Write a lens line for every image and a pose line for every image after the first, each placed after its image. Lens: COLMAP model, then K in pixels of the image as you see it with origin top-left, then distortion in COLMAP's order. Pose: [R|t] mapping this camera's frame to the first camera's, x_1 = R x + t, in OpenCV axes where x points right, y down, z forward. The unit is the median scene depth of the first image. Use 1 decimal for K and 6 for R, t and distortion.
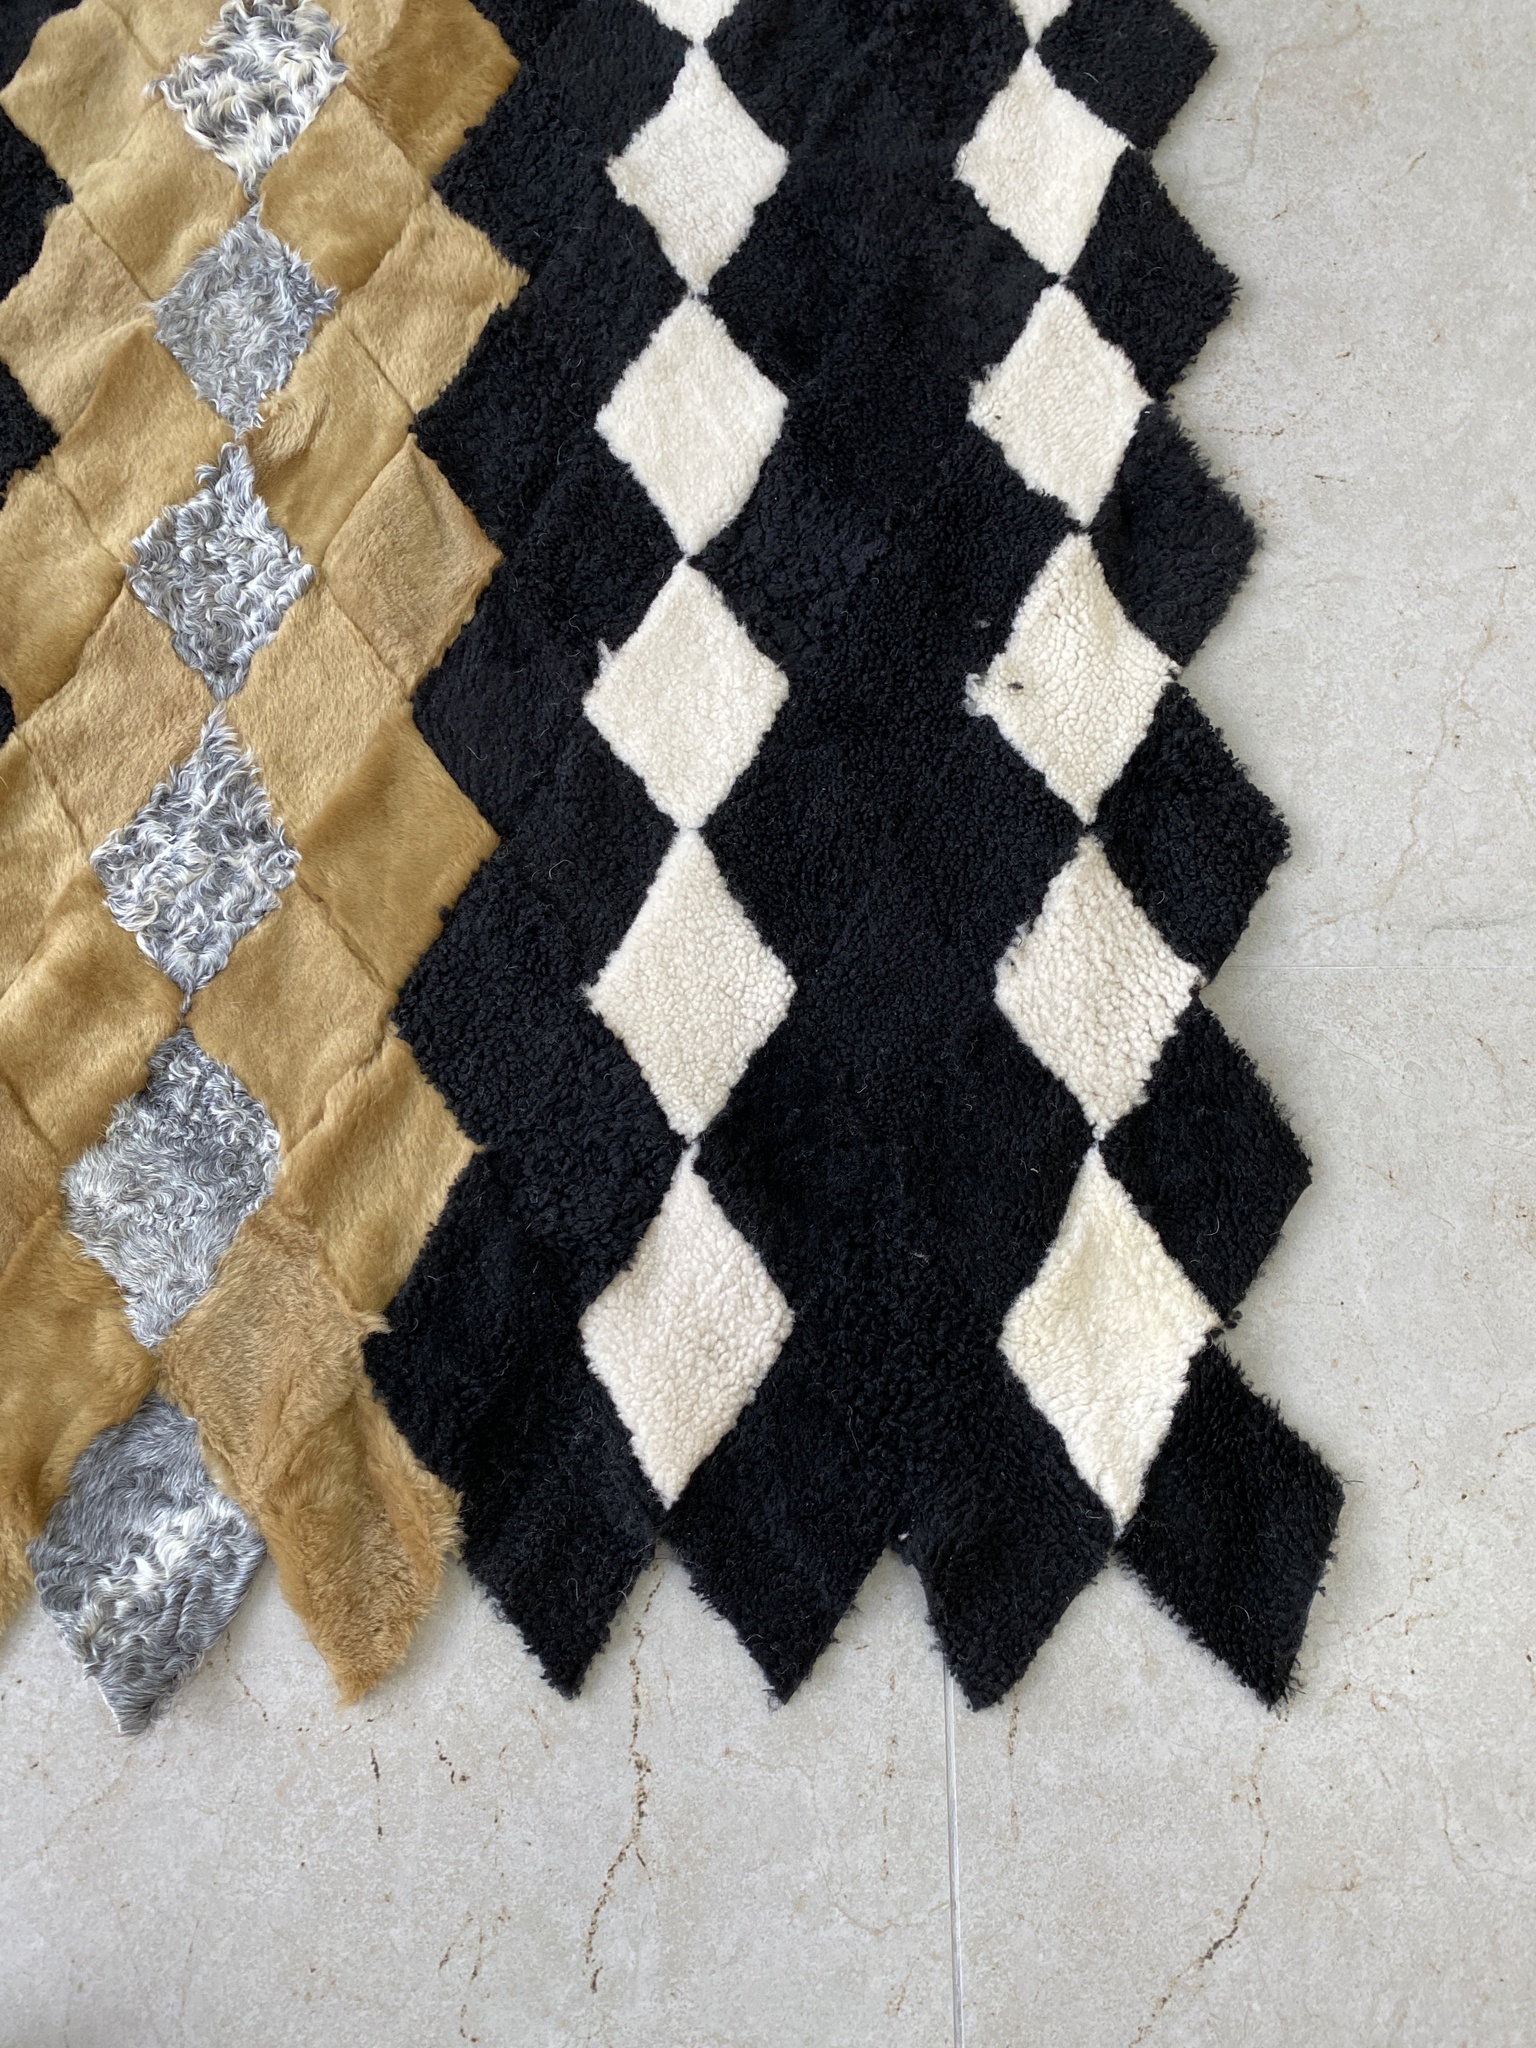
lens RADIAL K [[1482.1, 0, 773.8], [0, 1482.1, 1009.6], [0, 0, 1]] dist [0.005051, -0.007310]
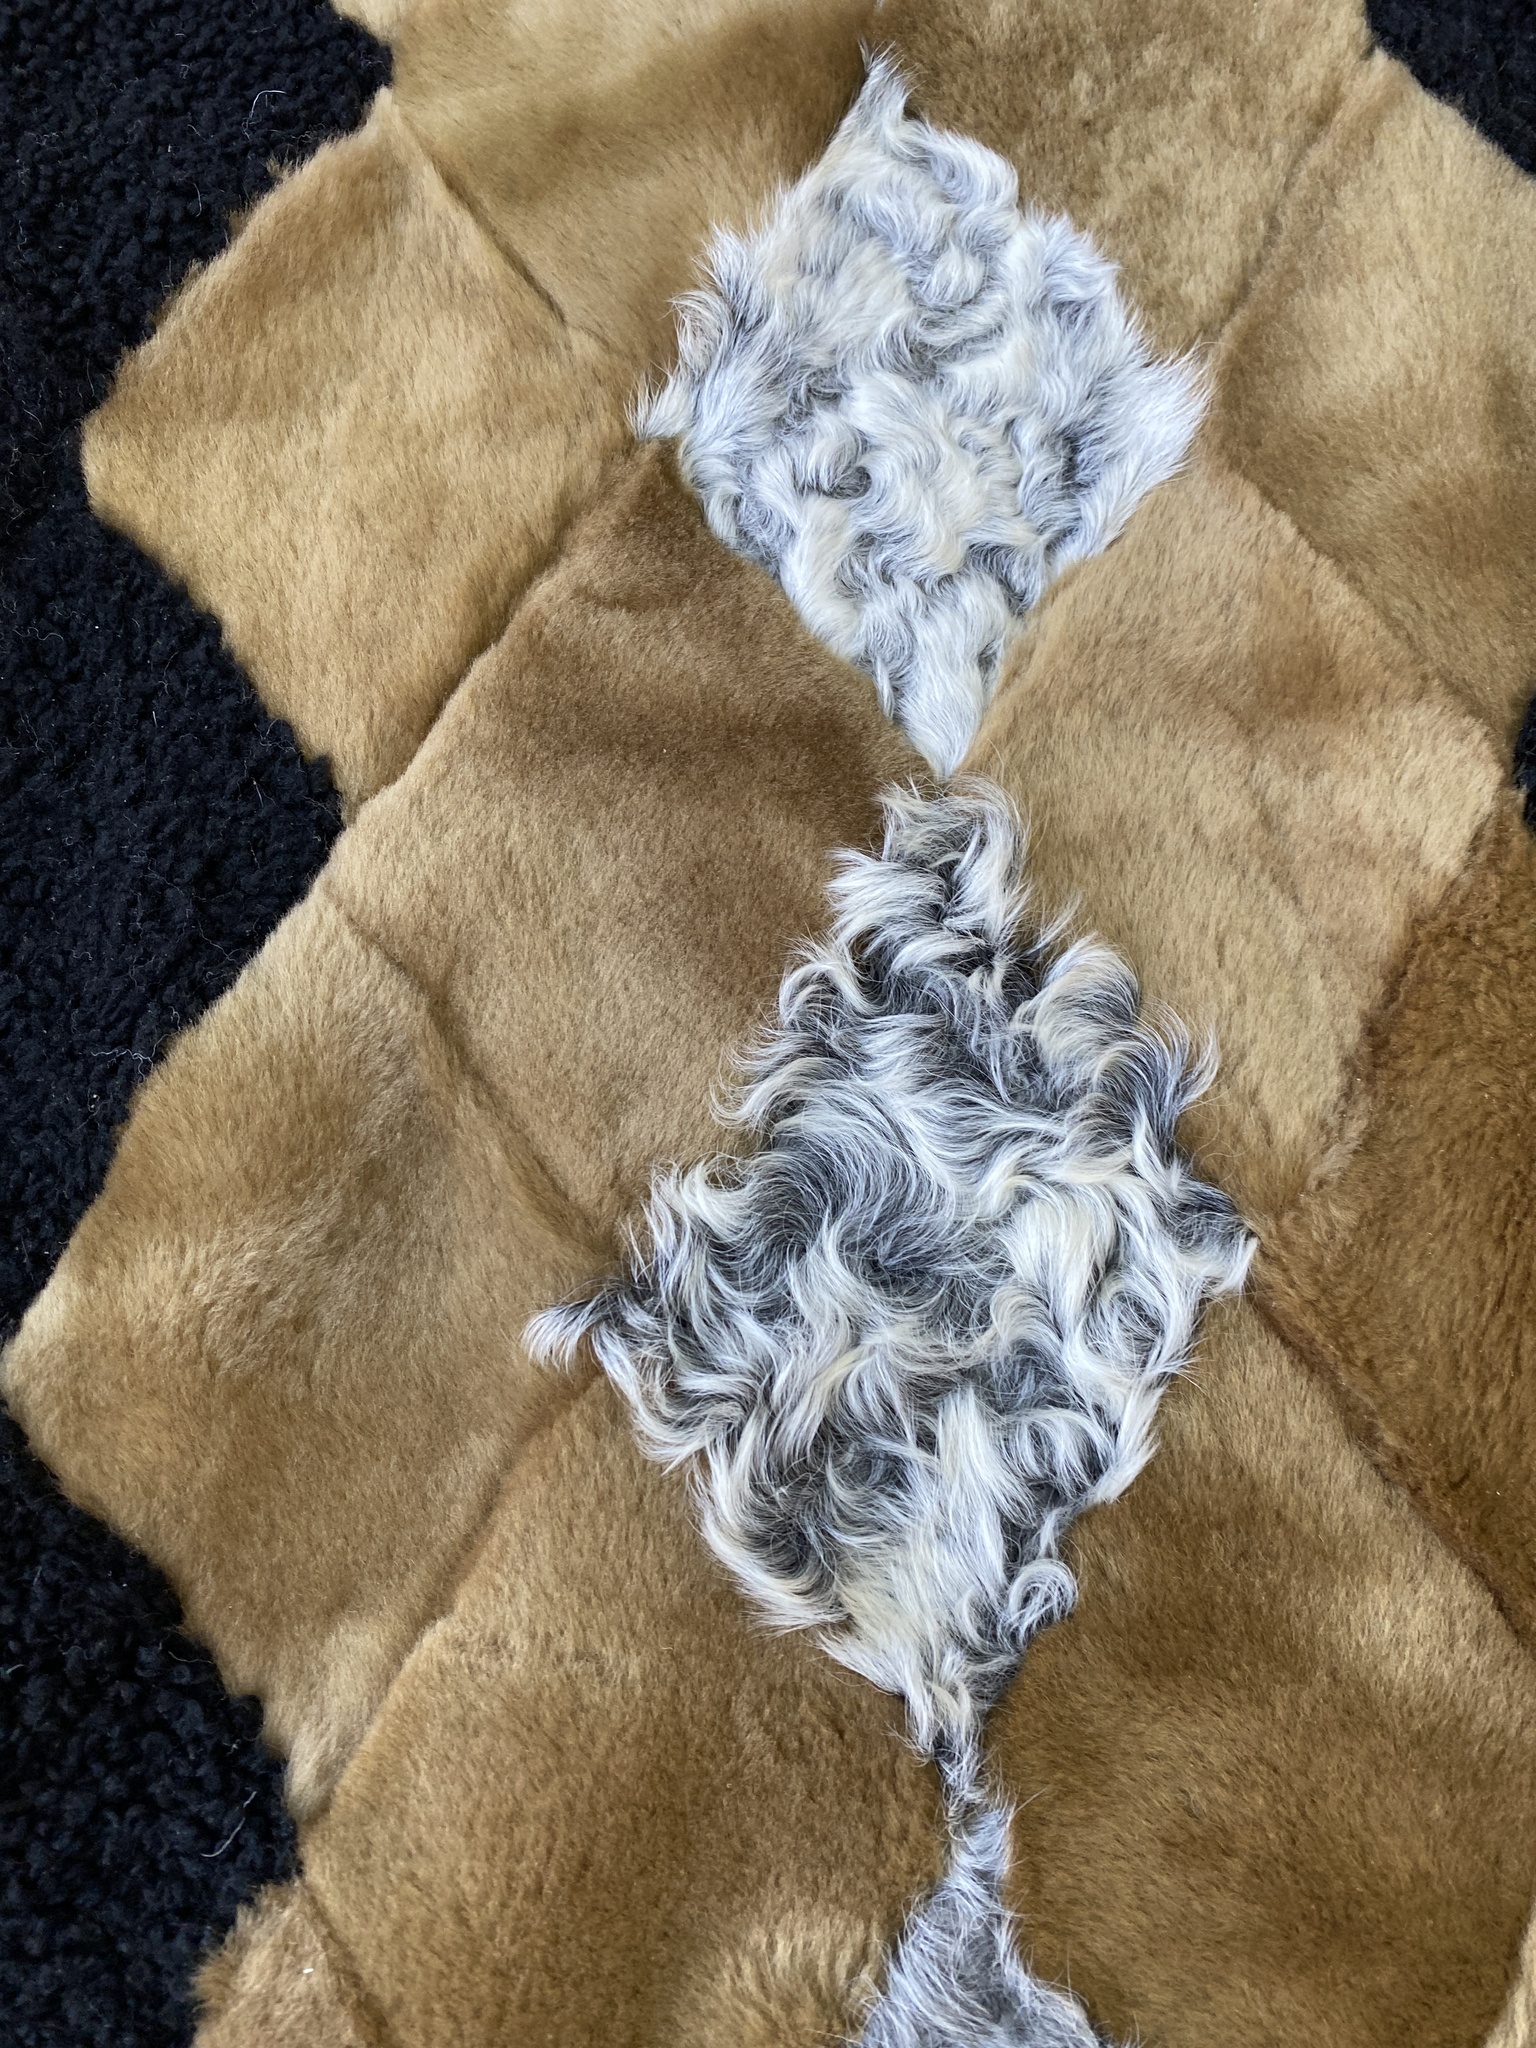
lens RADIAL K [[1482.1, 0, 773.8], [0, 1482.1, 1009.6], [0, 0, 1]] dist [0.005051, -0.007310]
pose [[0.999893, -0.006555, 0.013052, -0.425464], [0.006265, 0.999735, 0.022166, -0.762880], [-0.013194, -0.022082, 0.999669, 0.806132]]
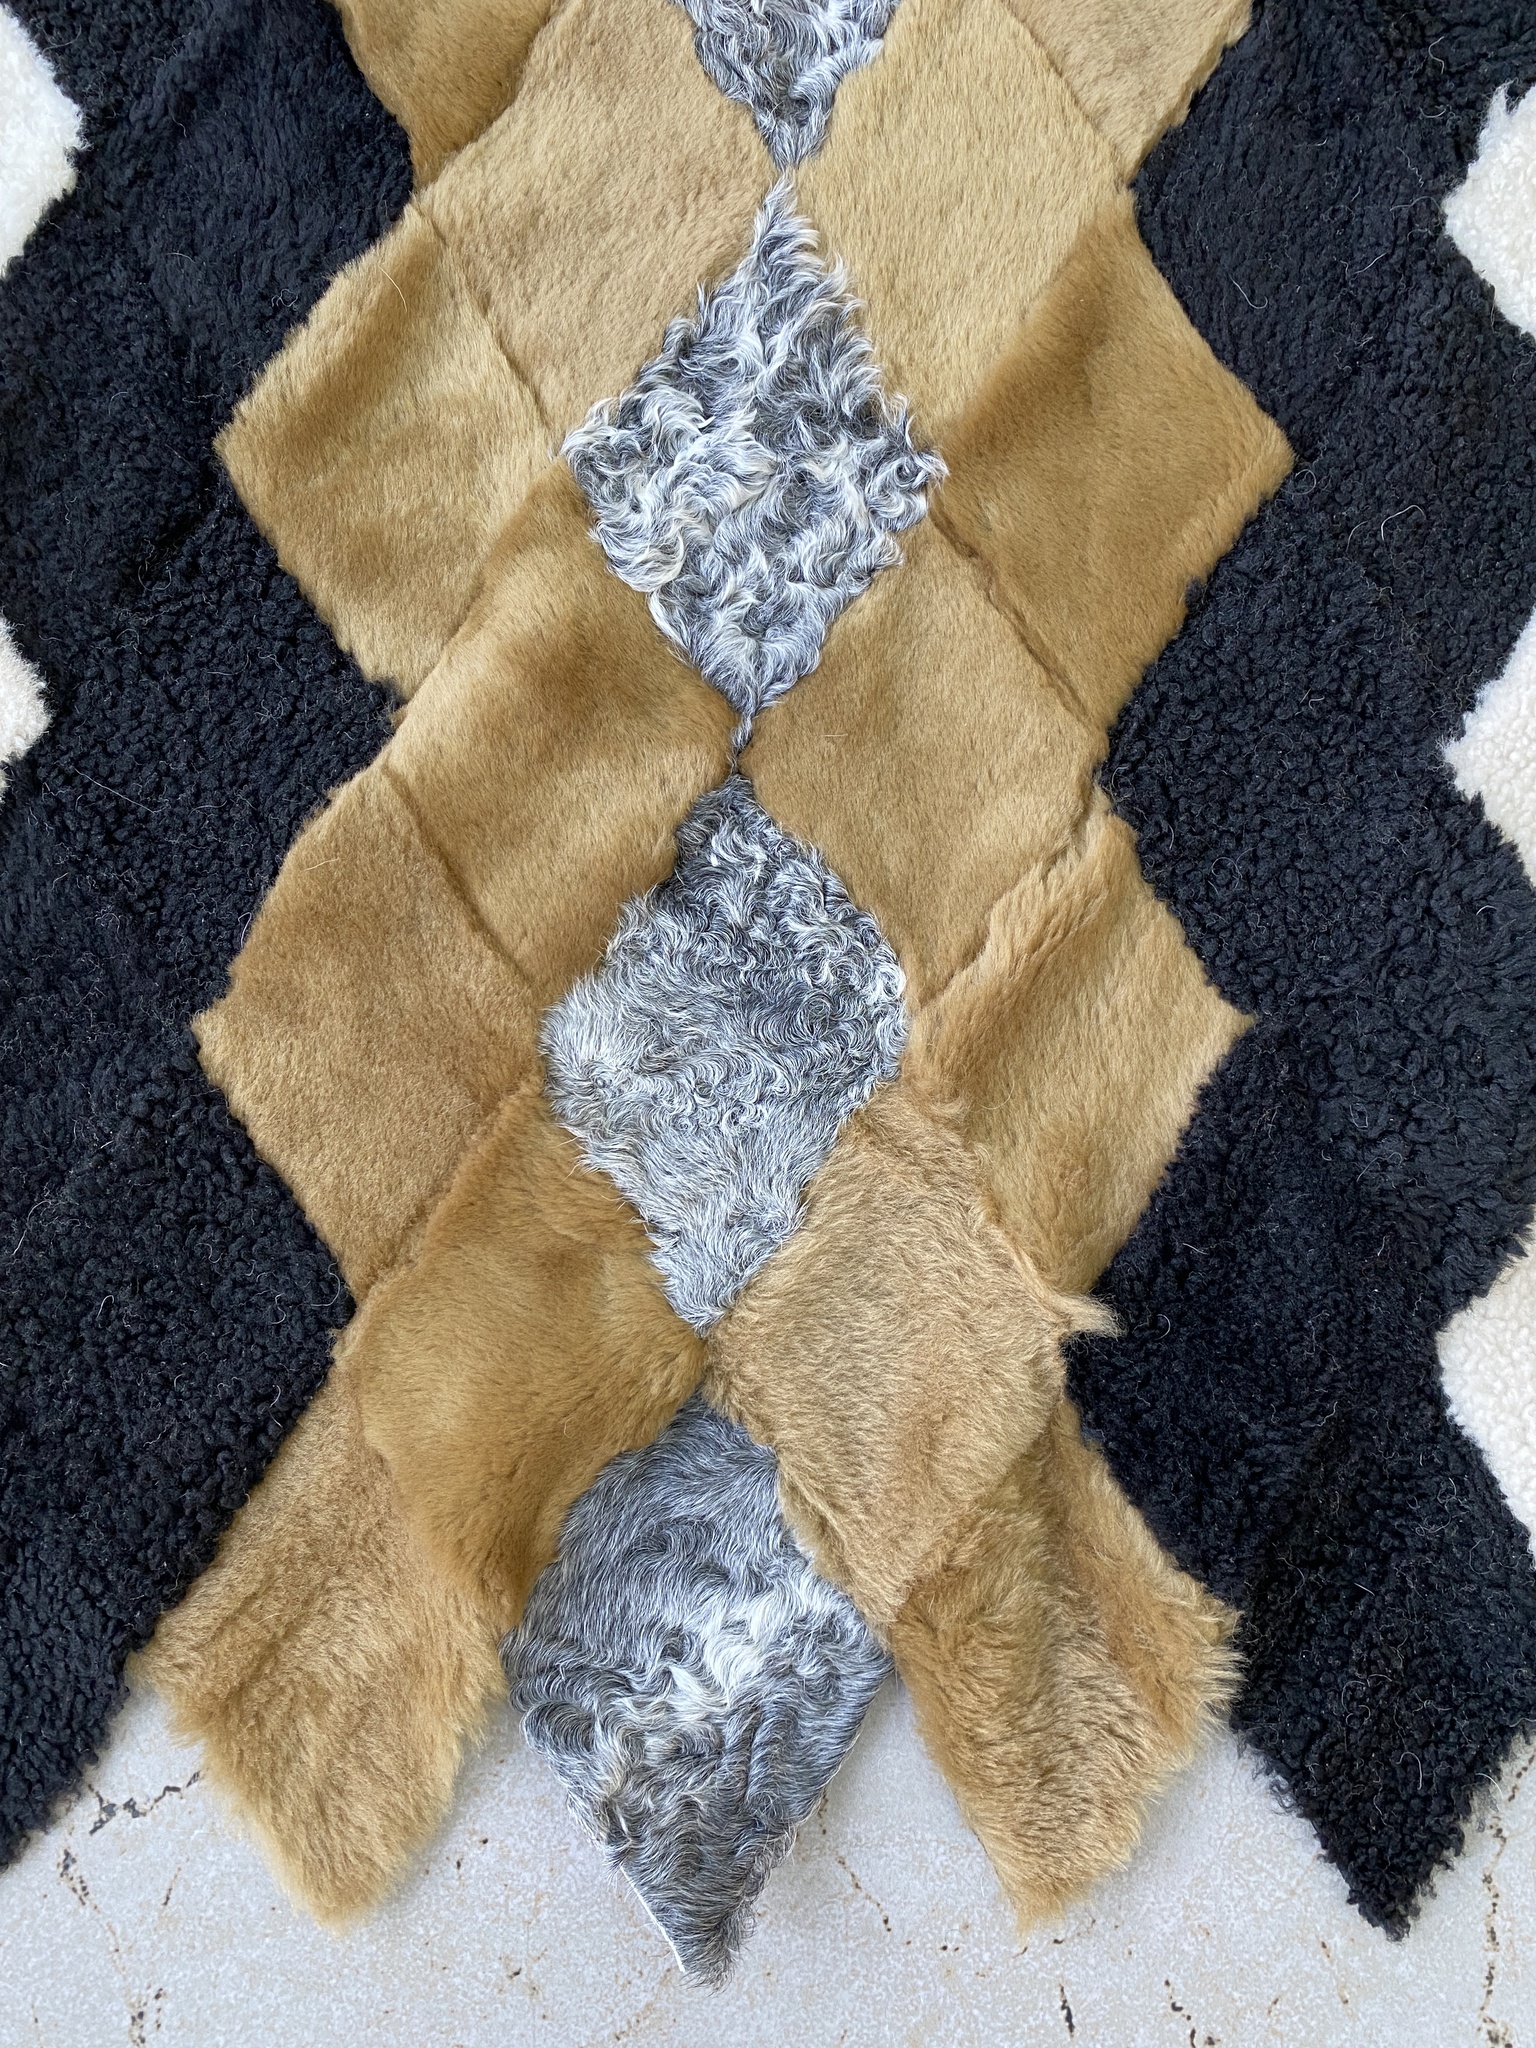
lens RADIAL K [[1497.5, 0, 773.8], [0, 1497.5, 1015.4], [0, 0, 1]] dist [0.004289, -0.007258]
pose [[0.997725, 0.067158, -0.005968, -0.350167], [-0.064751, 0.979101, 0.192792, -0.007796], [0.018791, -0.191966, 0.981222, 0.393945]]
